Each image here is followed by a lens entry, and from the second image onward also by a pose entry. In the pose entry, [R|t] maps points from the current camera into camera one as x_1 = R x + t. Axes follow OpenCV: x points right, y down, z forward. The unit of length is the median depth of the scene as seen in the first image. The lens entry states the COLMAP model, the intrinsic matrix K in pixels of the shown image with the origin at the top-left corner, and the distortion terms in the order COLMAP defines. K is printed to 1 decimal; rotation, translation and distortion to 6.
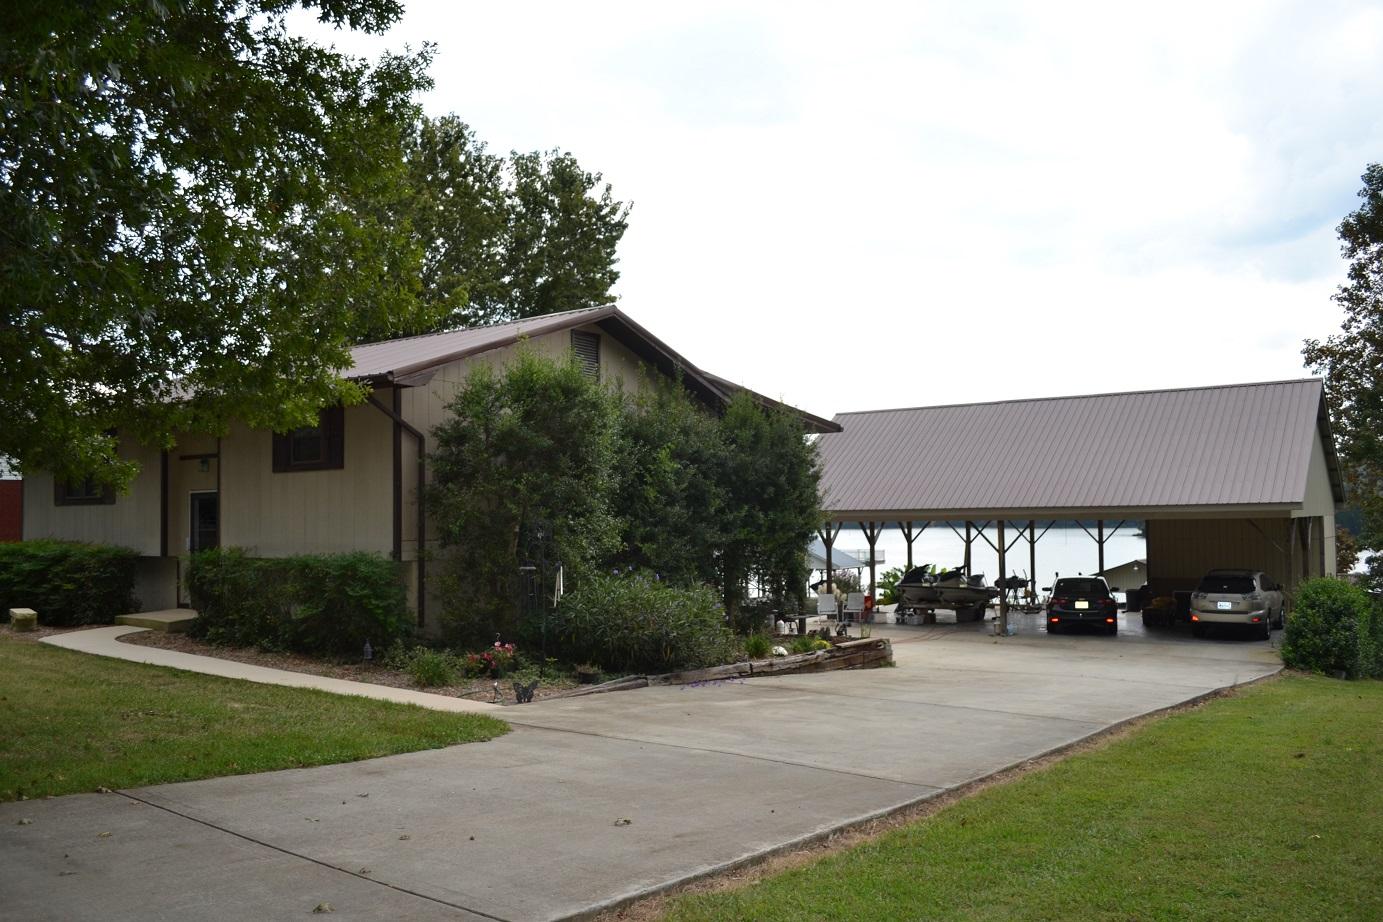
lens RADIAL K [[1110.0, 0, 691.5], [0, 1110.0, 461.0], [0, 0, 1]] dist [-0.075193, 0.001484]
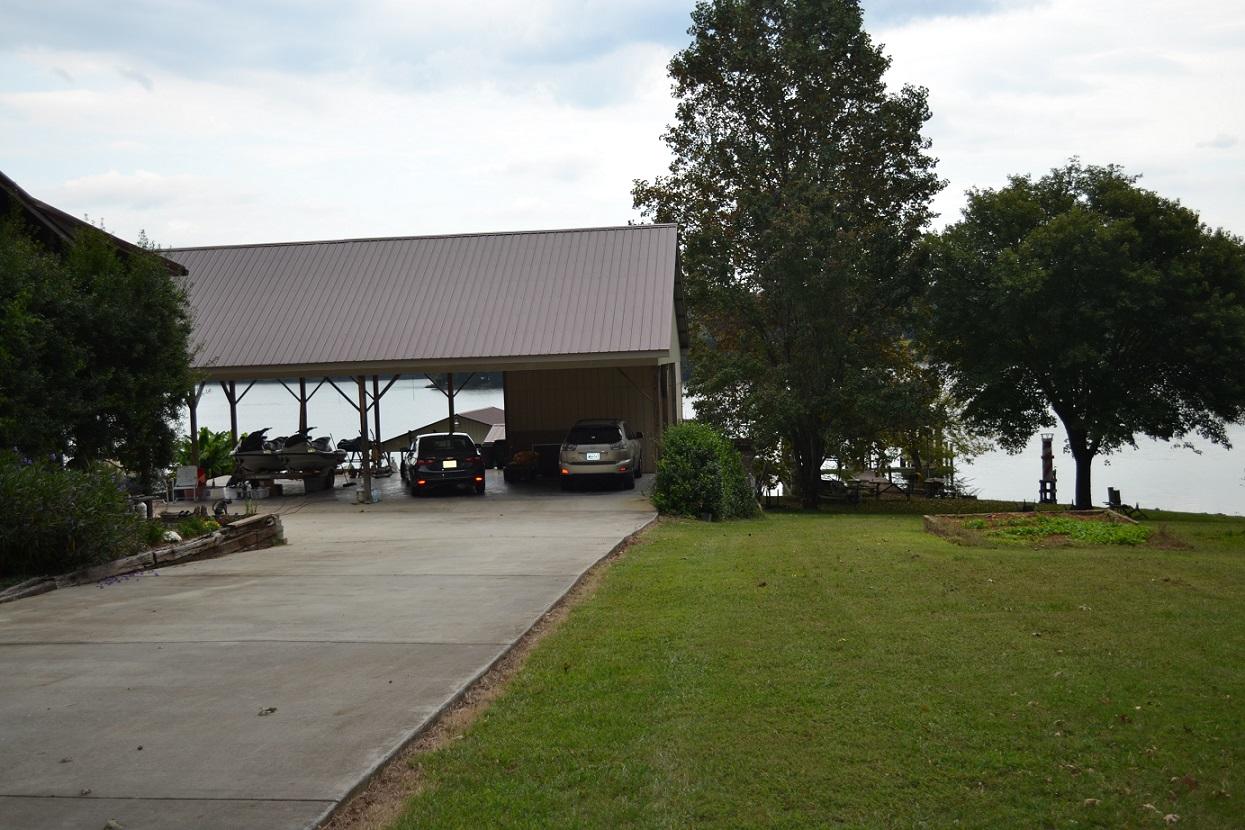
lens RADIAL K [[1322.2, 0, 622.5], [0, 1322.2, 415.0], [0, 0, 1]] dist [-0.063044, 0.002344]
pose [[0.857203, -0.043978, 0.513097, -0.108704], [0.000296, 0.996389, 0.084907, -0.005939], [-0.514978, -0.072631, 0.854121, -0.029133]]
